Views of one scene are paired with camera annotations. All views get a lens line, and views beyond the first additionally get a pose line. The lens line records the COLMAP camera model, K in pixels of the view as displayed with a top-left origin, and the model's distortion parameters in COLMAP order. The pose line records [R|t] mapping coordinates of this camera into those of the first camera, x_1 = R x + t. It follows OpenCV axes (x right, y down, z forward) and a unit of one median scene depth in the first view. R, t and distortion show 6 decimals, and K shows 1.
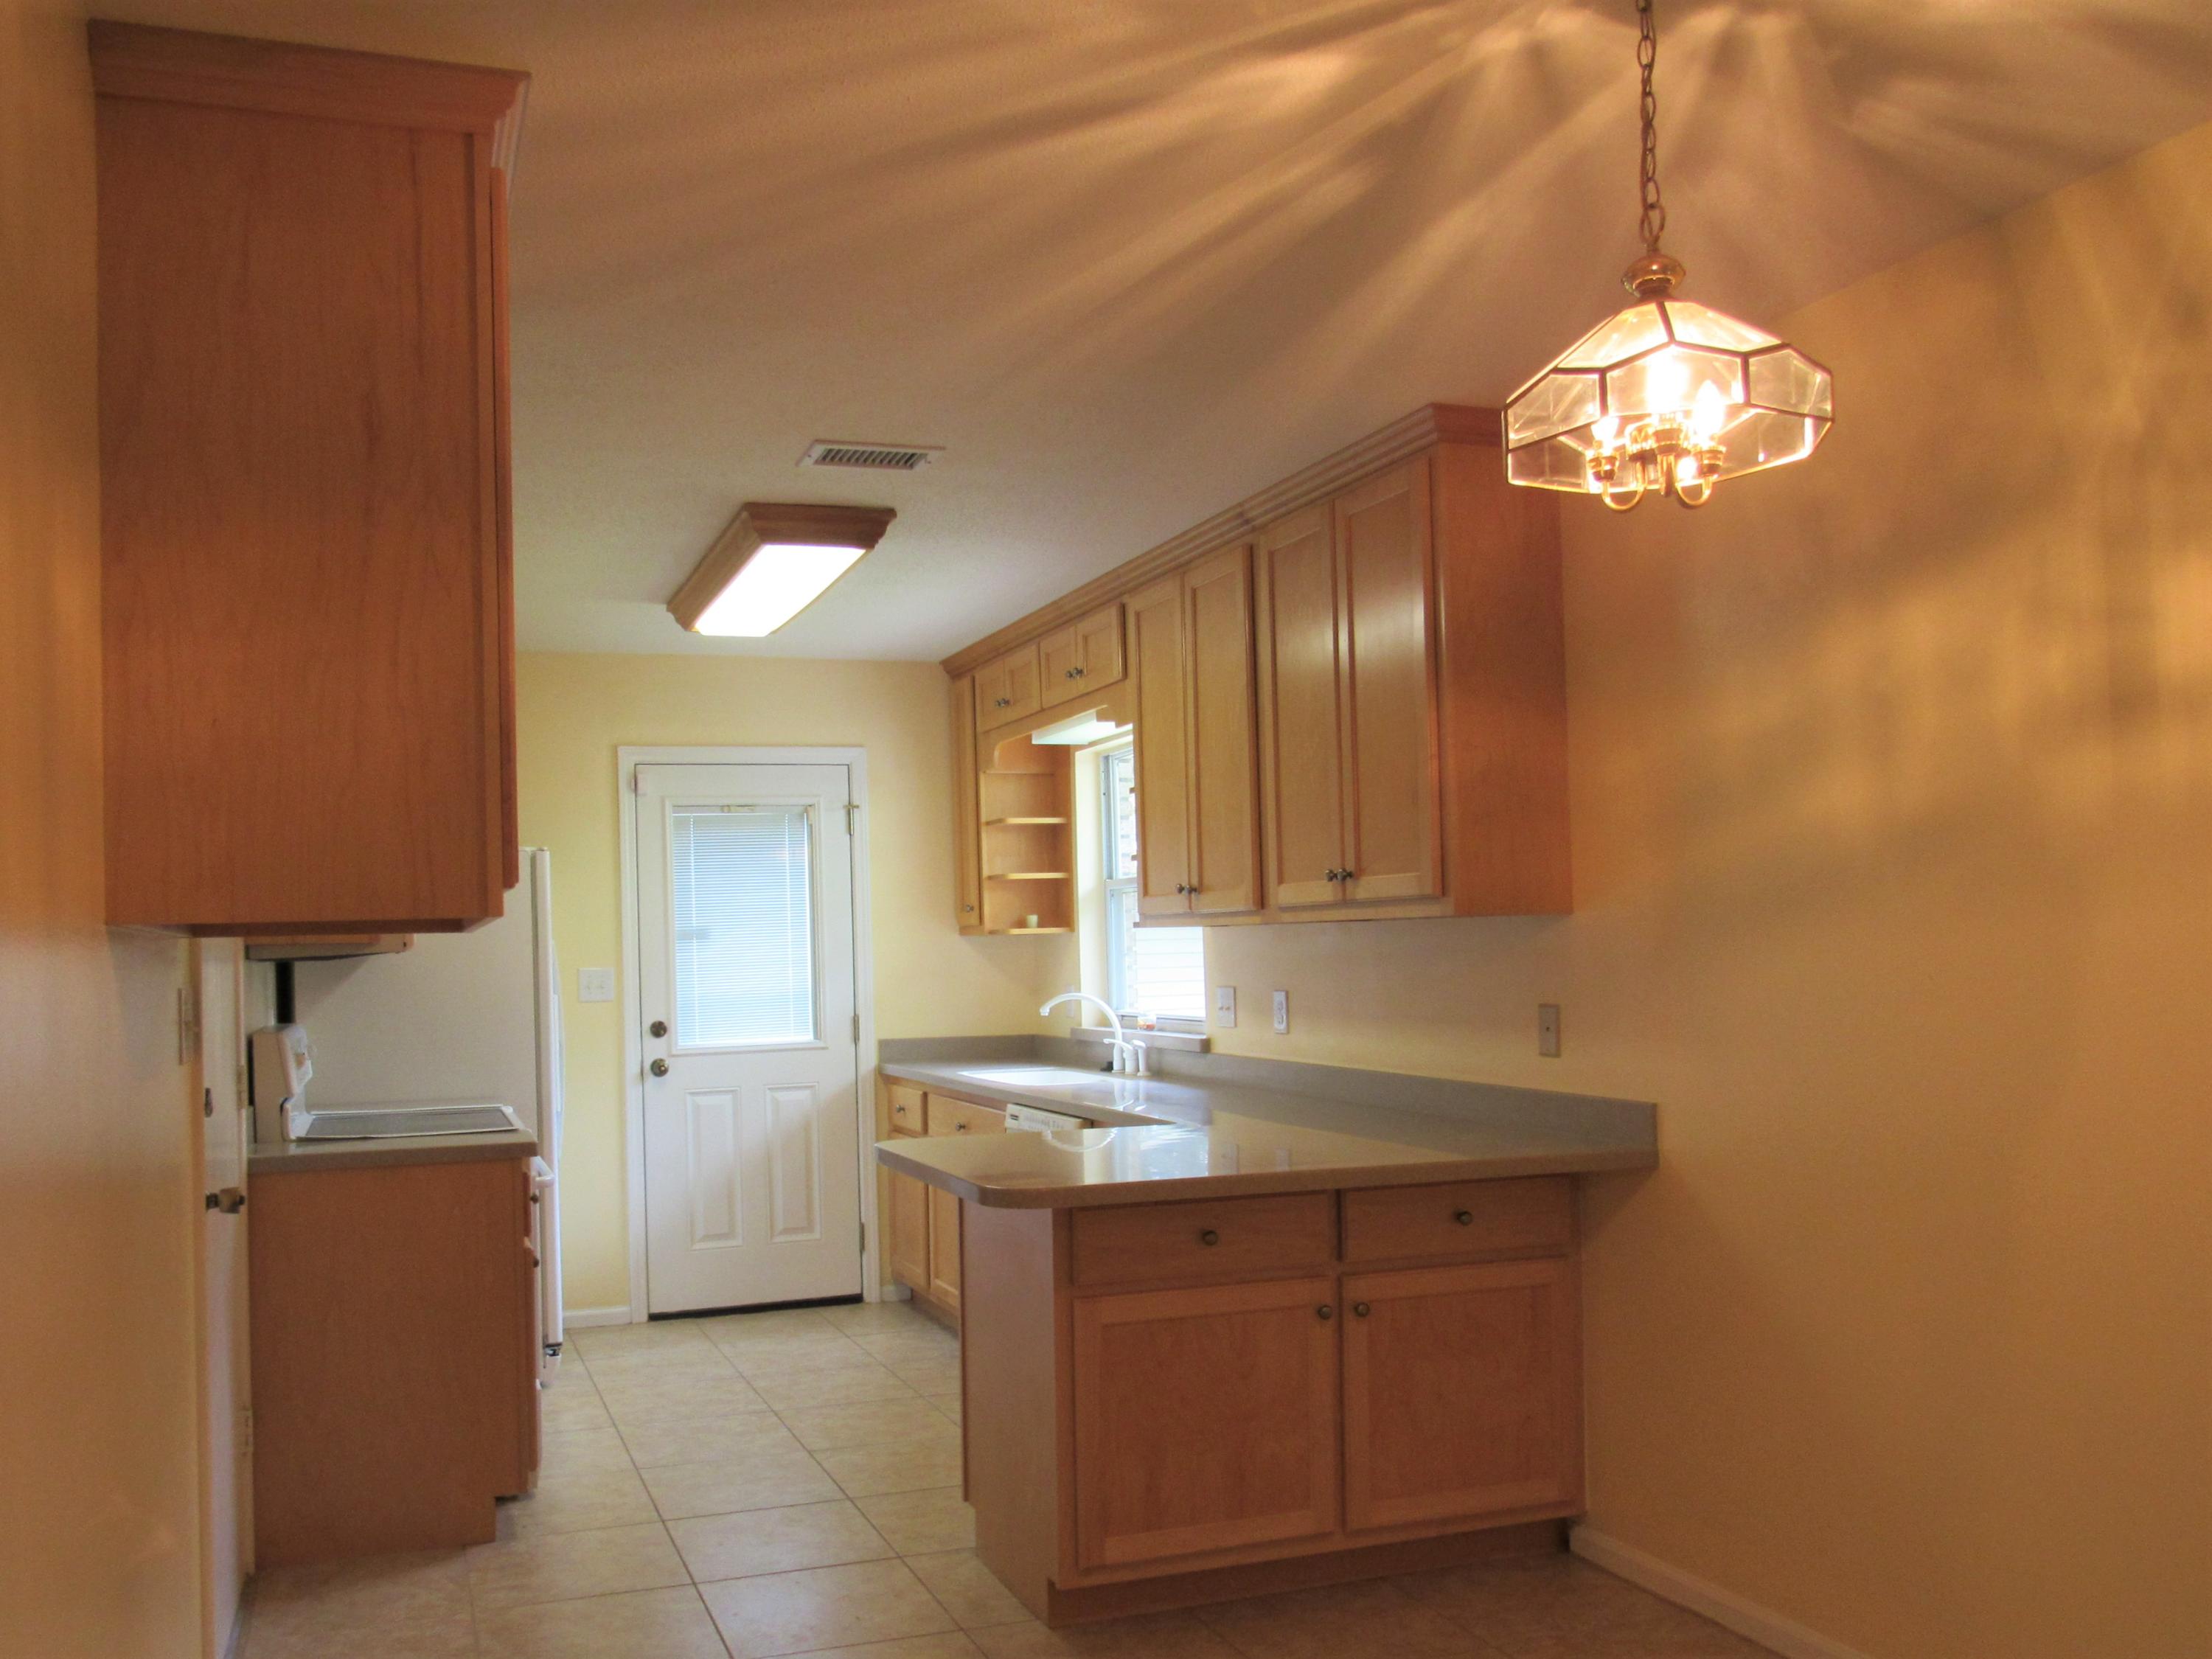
lens RADIAL K [[1792.8, 0, 995.8], [0, 1792.8, 909.7], [0, 0, 1]] dist [-0.031542, 0.000897]
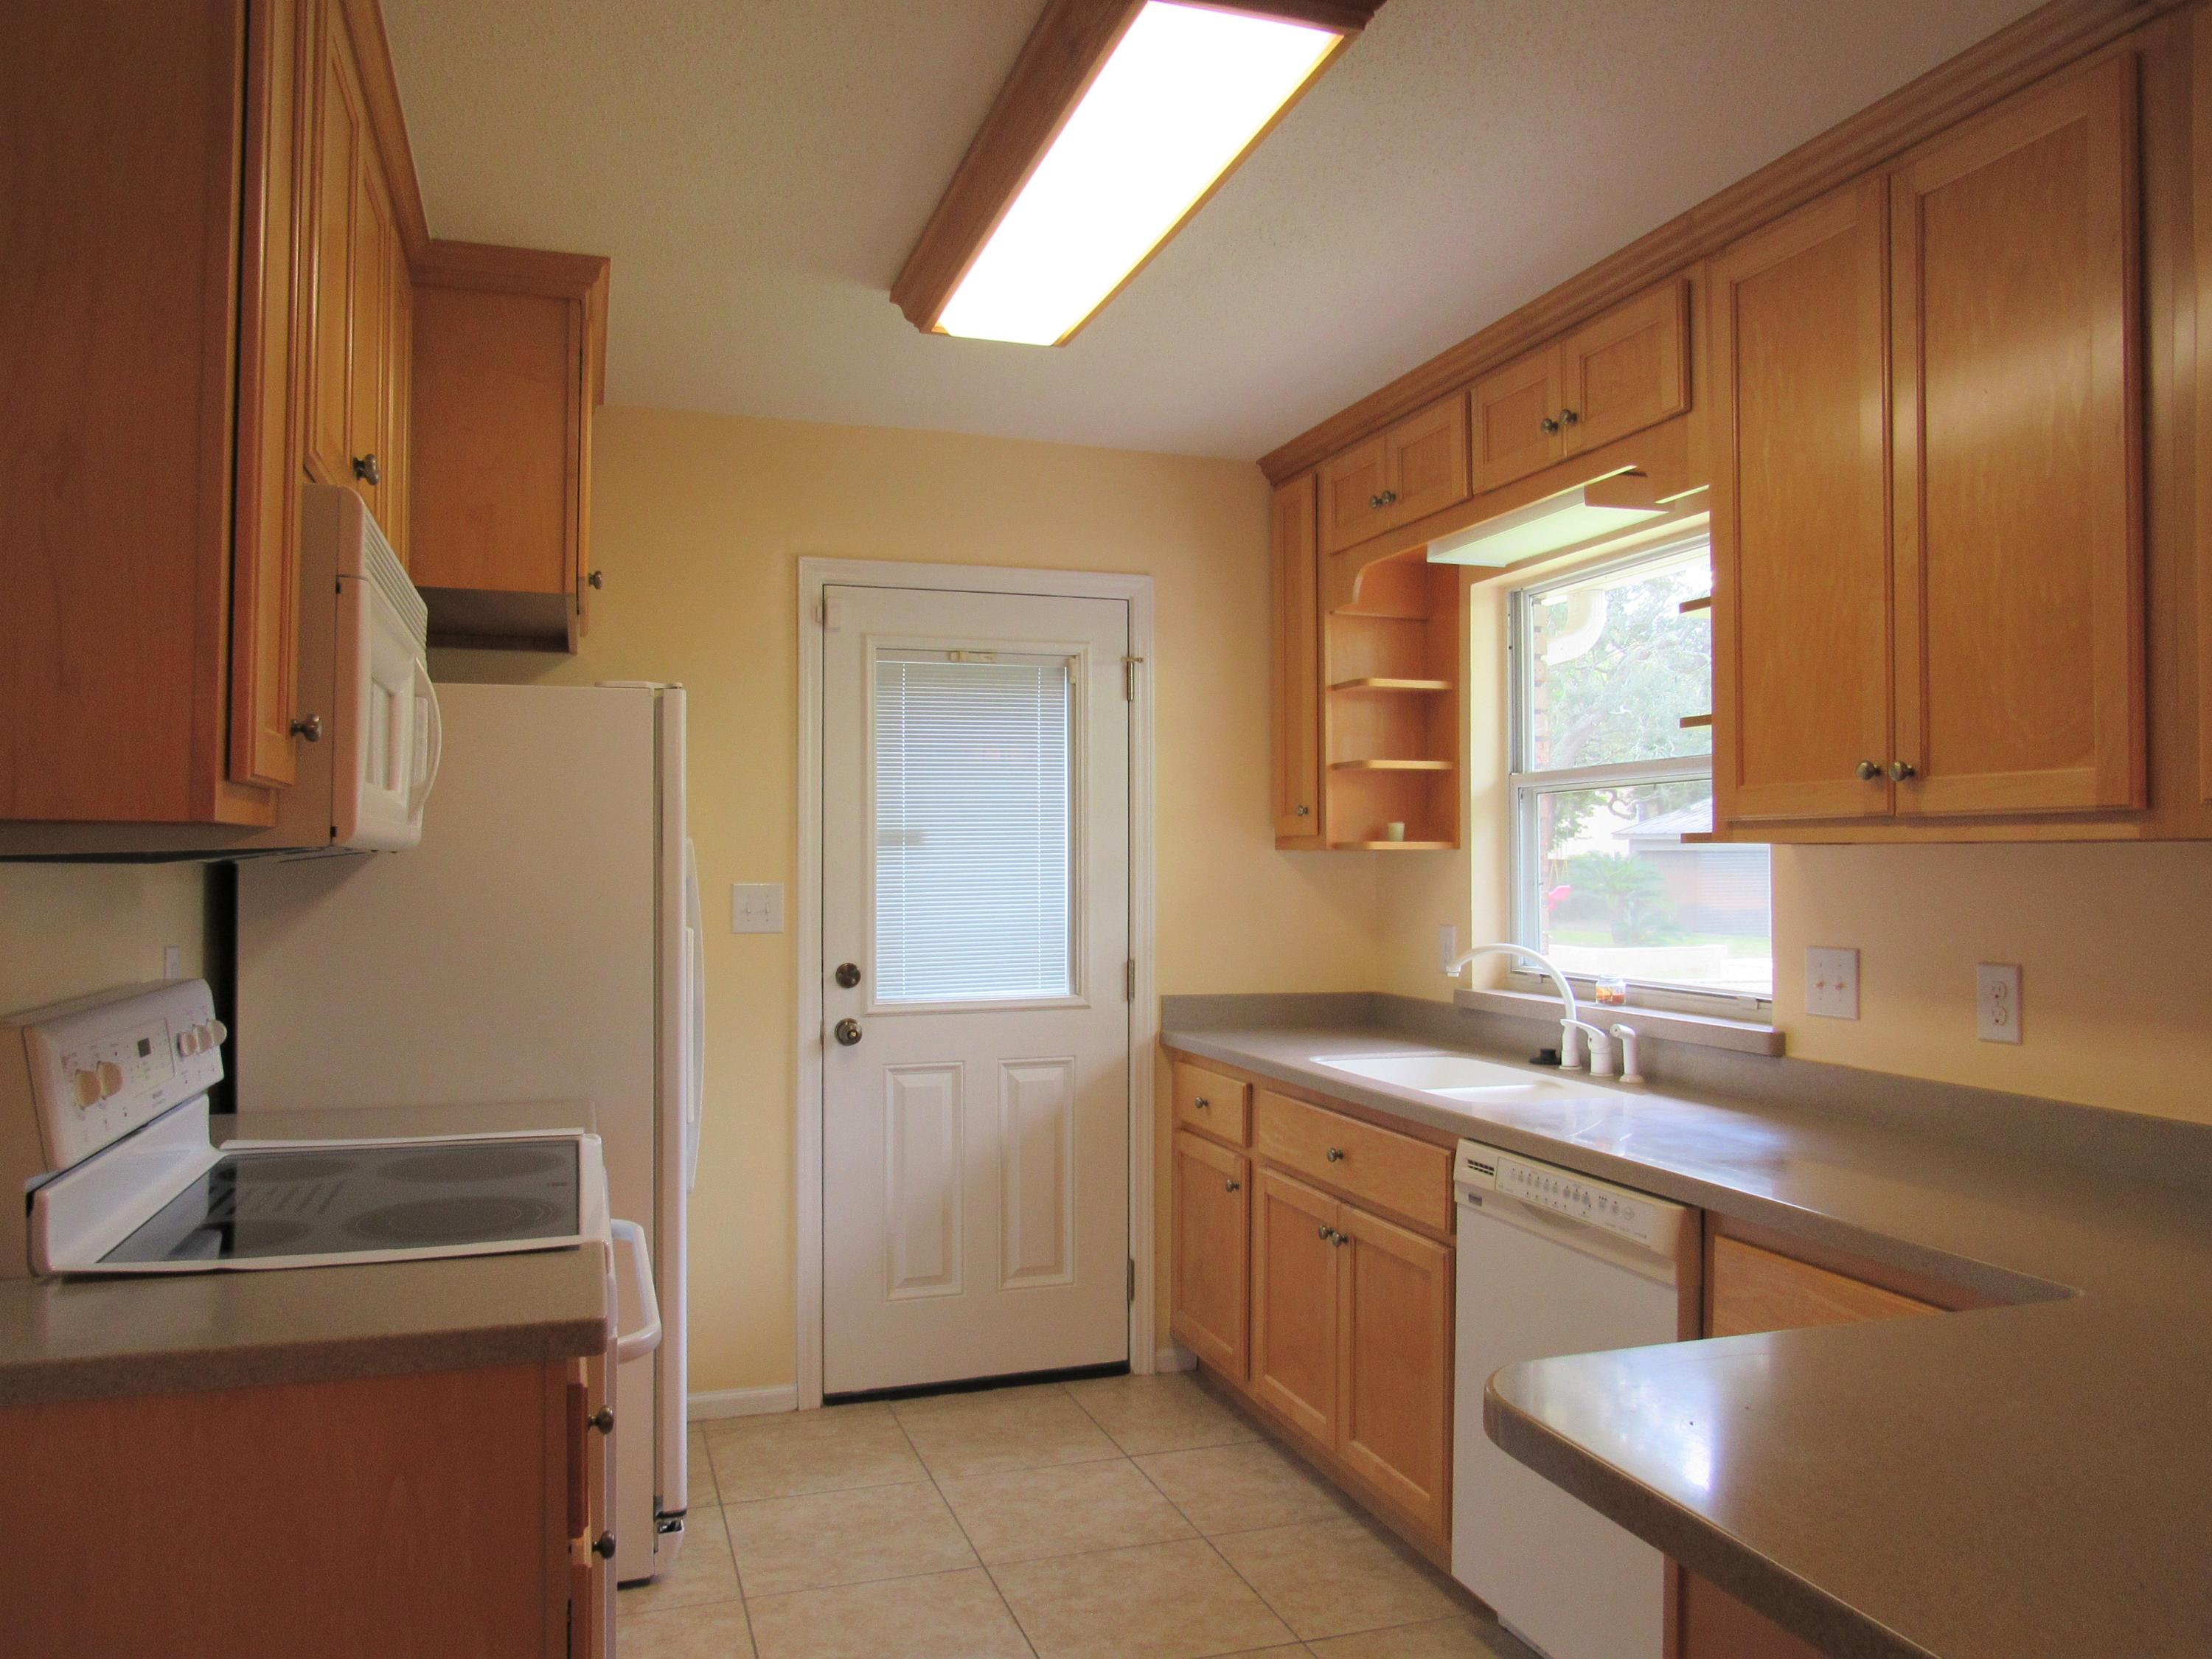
lens RADIAL K [[1583.0, 0, 1106.0], [0, 1583.0, 829.5], [0, 0, 1]] dist [-0.025957, 0.000816]
pose [[0.999650, 0.026231, -0.003565, -0.098157], [-0.026230, 0.999656, 0.000540, 0.009210], [0.003578, -0.000447, 0.999993, 0.437515]]
